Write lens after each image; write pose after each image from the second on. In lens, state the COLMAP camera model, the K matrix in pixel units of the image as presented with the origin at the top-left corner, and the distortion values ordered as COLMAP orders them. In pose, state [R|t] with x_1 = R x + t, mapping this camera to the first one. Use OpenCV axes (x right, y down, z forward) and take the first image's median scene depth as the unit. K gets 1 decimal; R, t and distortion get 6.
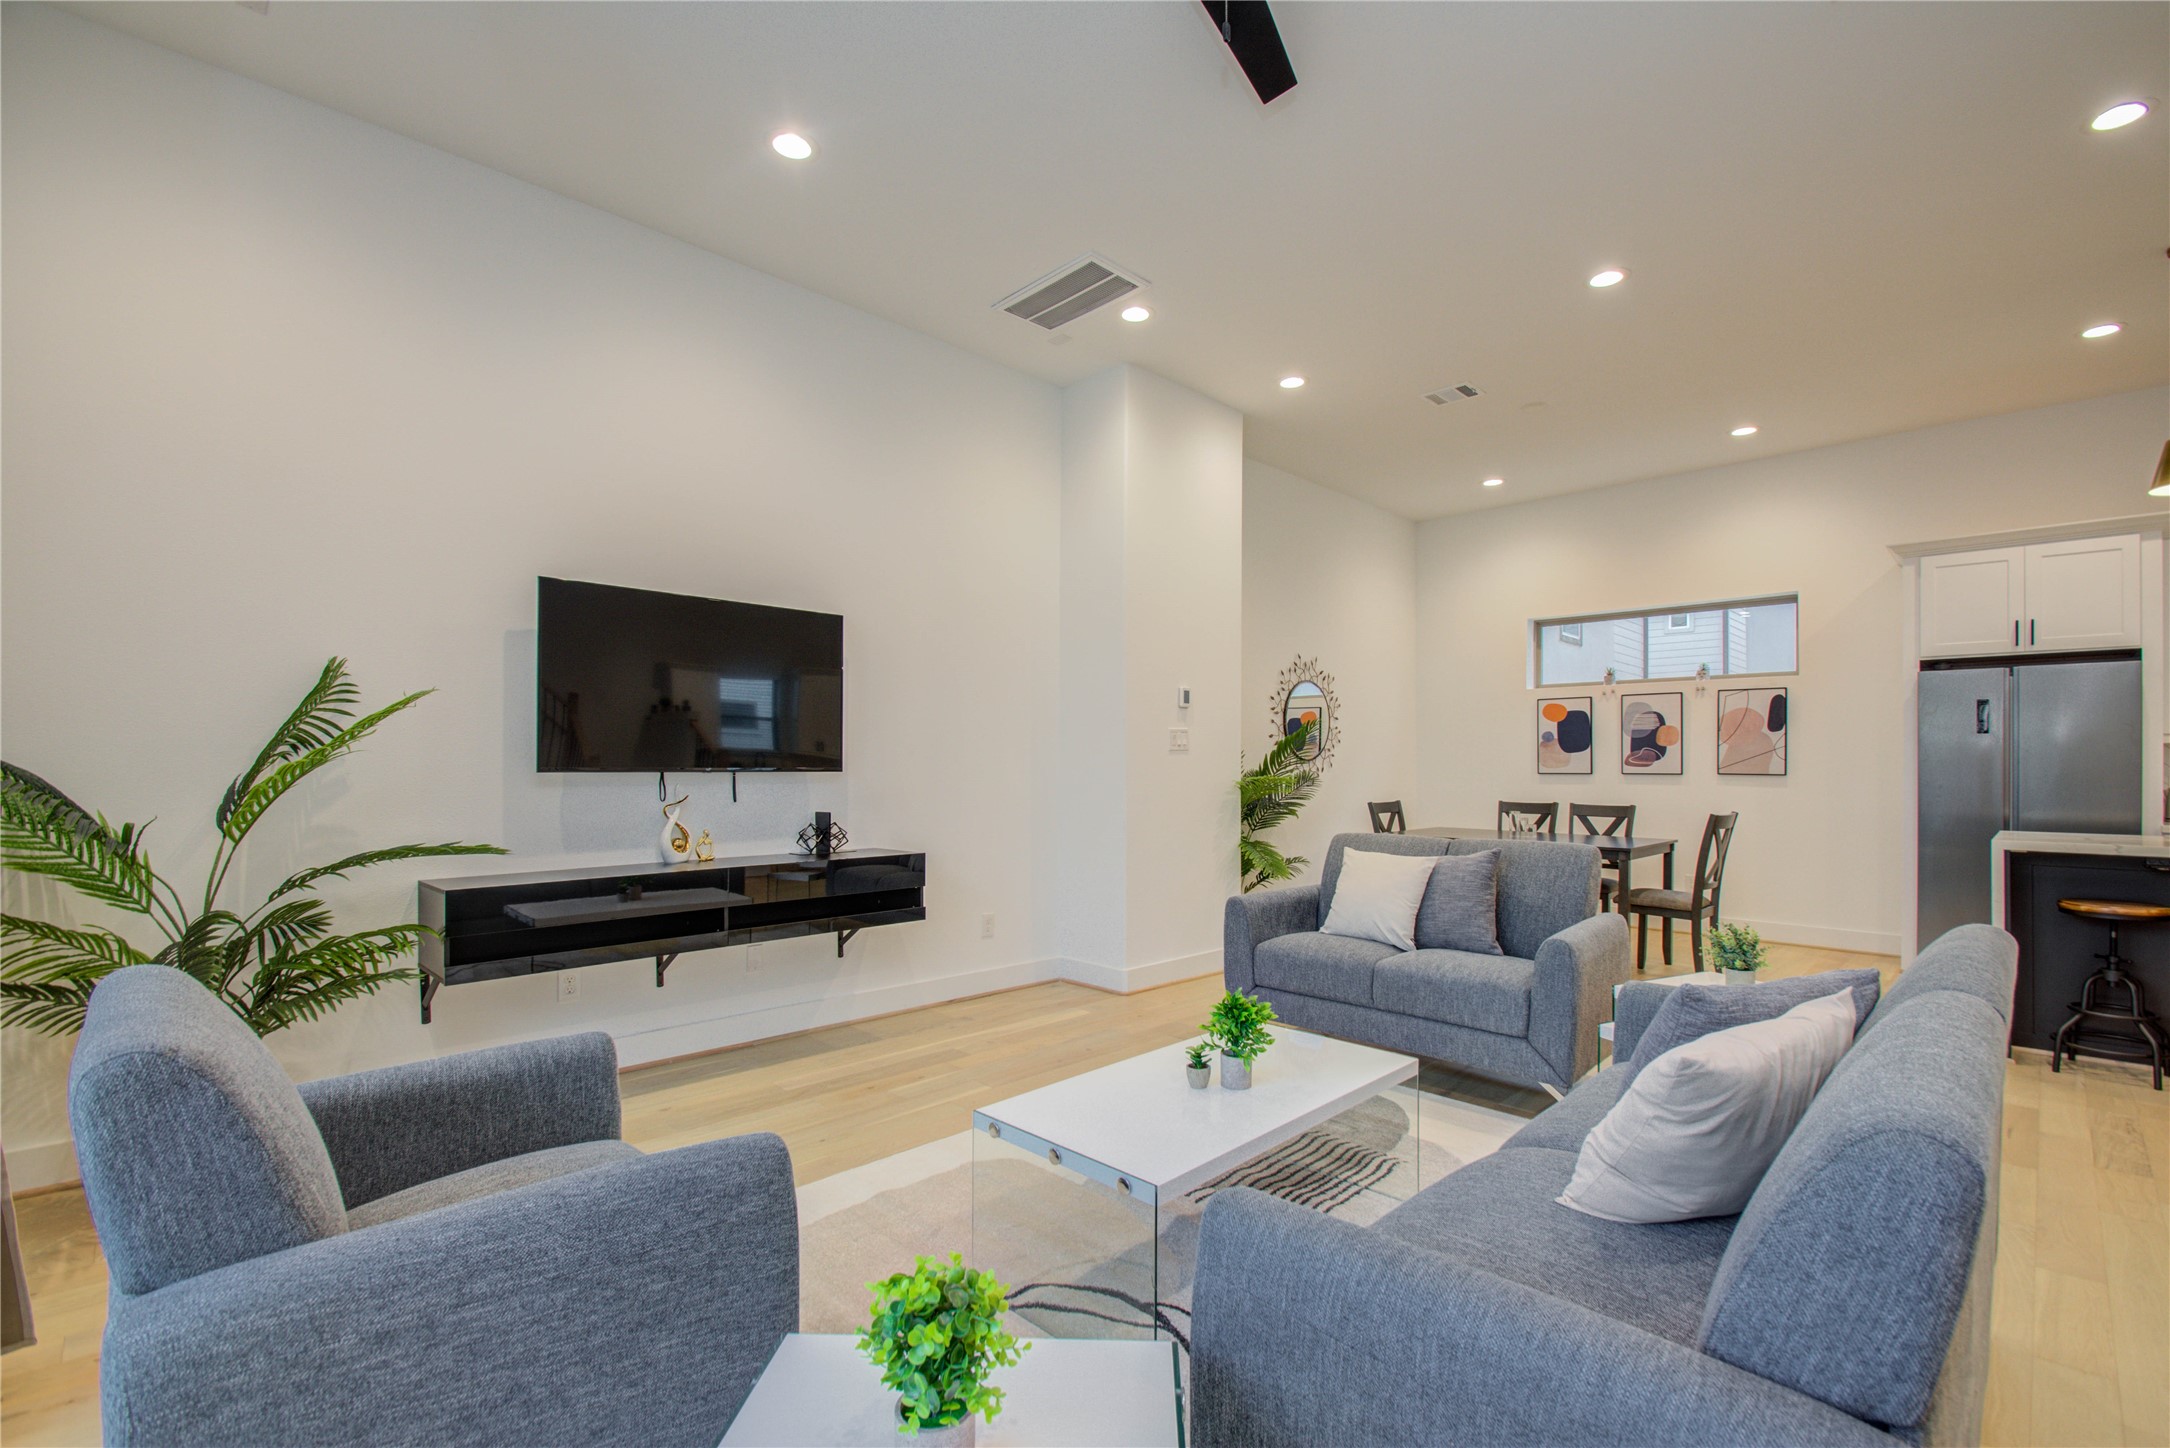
lens RADIAL K [[960.0, 0, 1081.7], [0, 960.0, 747.0], [0, 0, 1]] dist [-0.000379, -0.004004]
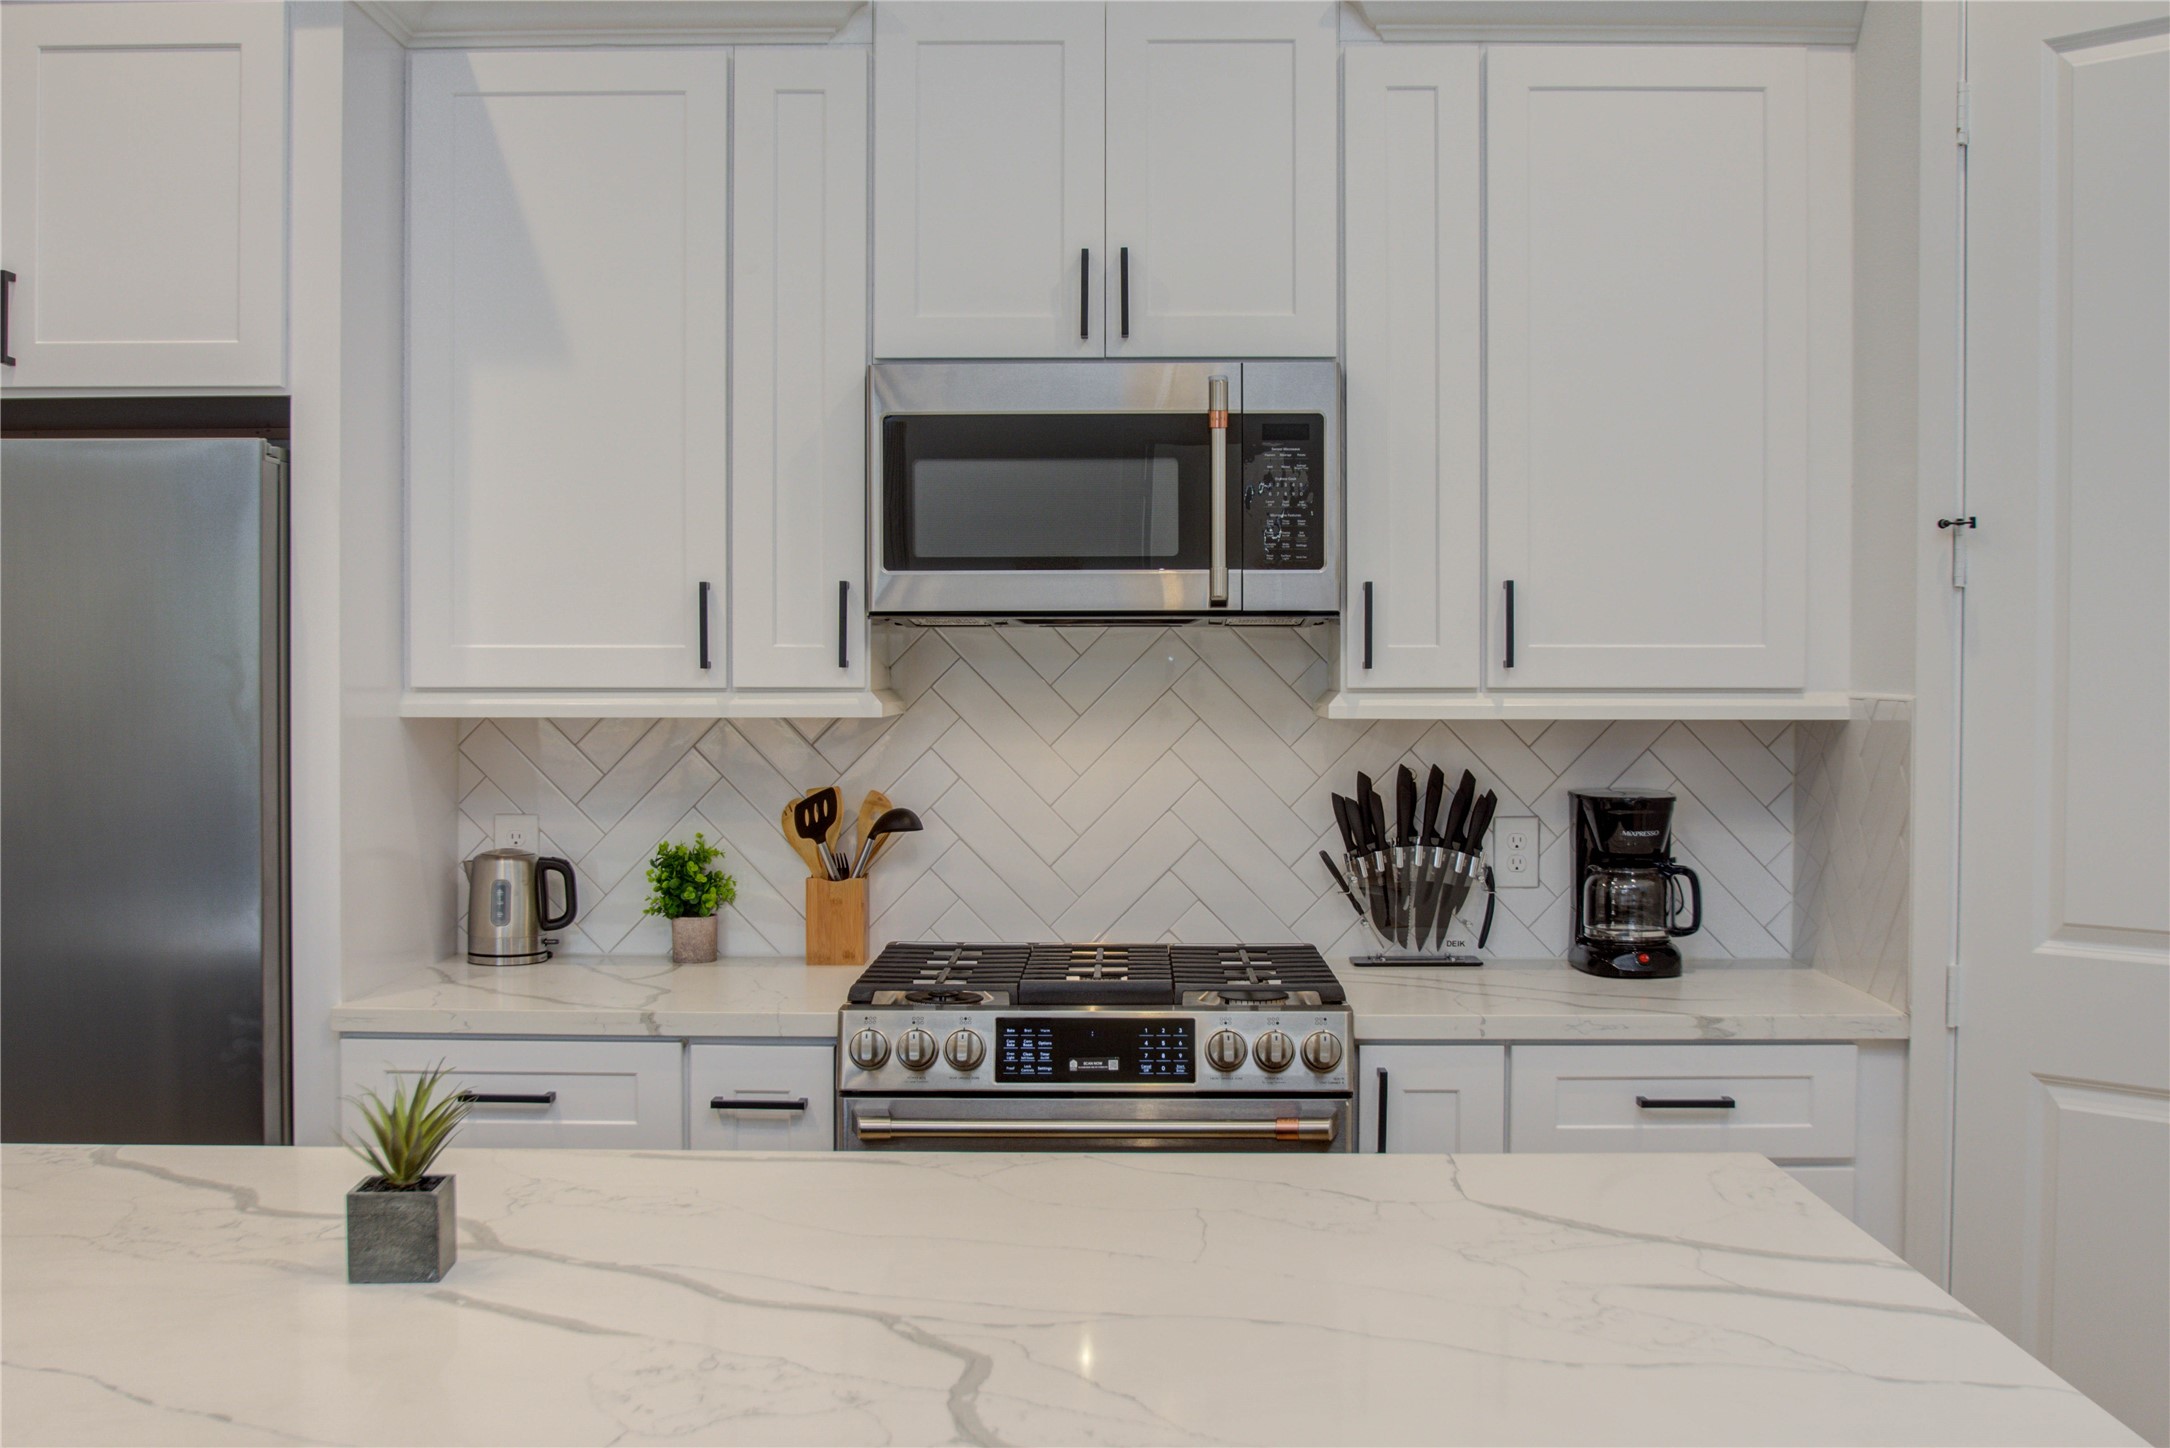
lens RADIAL K [[2200.4, 0, 1099.2], [0, 2200.4, 727.0], [0, 0, 1]] dist [-0.076836, 0.000000]
pose [[0.714277, -0.020159, 0.699573, 0.587548], [-0.012261, 0.999071, 0.041309, -0.023943], [-0.699756, -0.038083, 0.713367, 0.251541]]
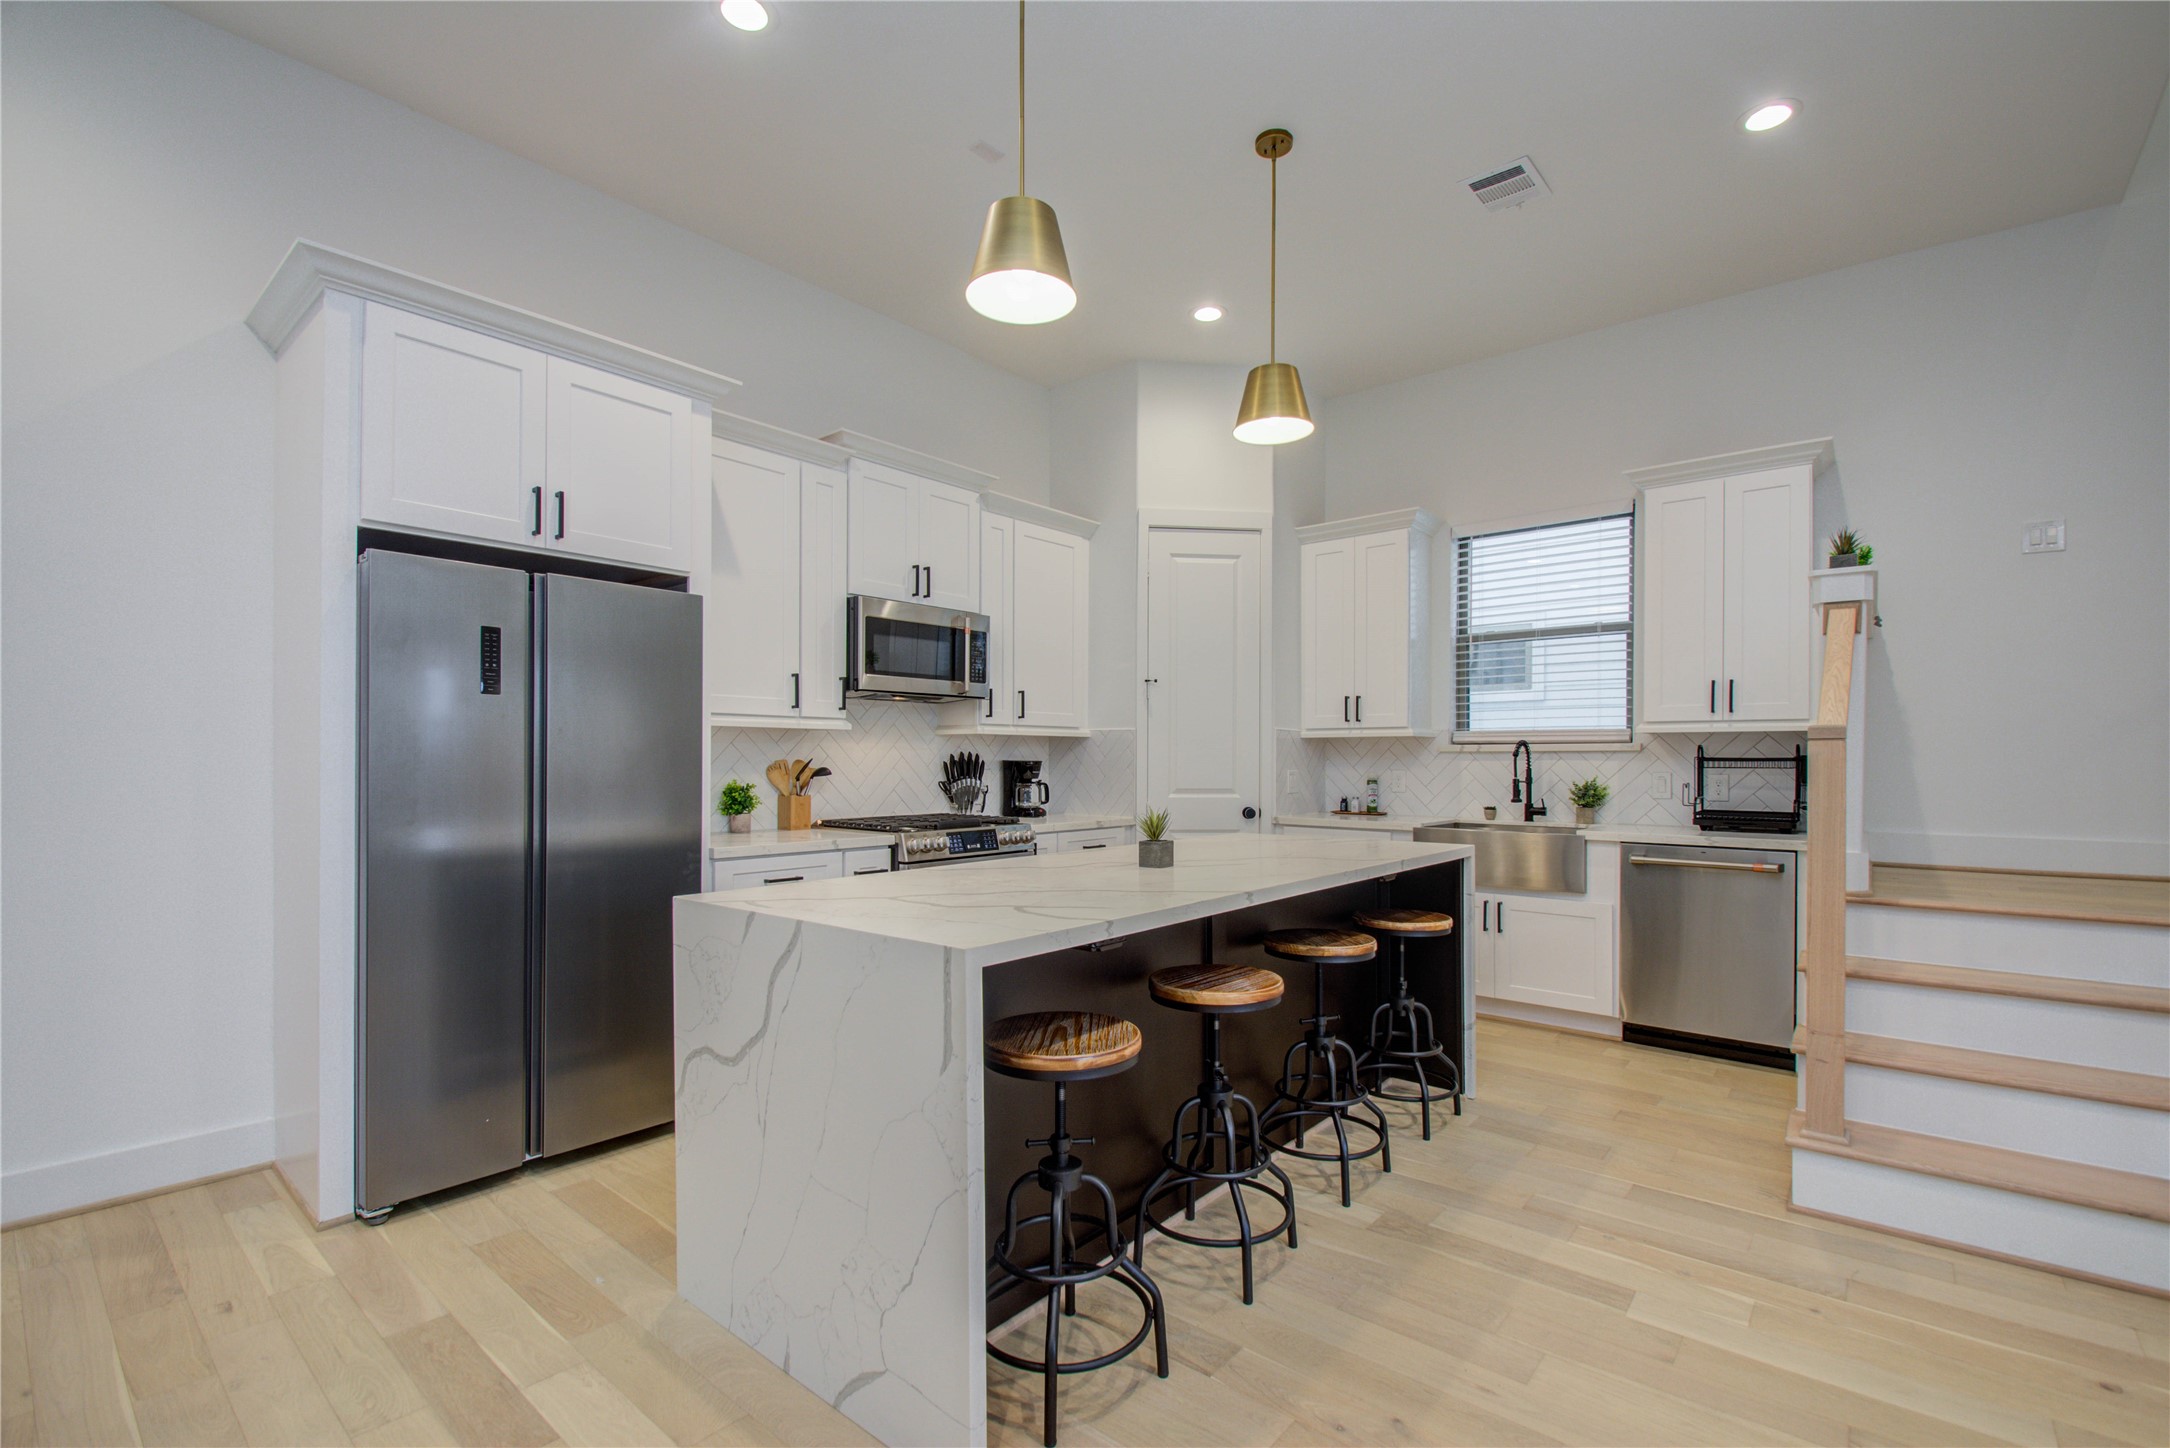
lens RADIAL K [[960.0, 0, 1095.8], [0, 960.0, 753.7], [0, 0, 1]] dist [-0.000379, -0.004004]
pose [[-0.099697, -0.000861, 0.995017, 0.312942], [-0.024295, 0.999704, -0.001569, 0.007172], [-0.994721, -0.024330, -0.099688, 0.558959]]
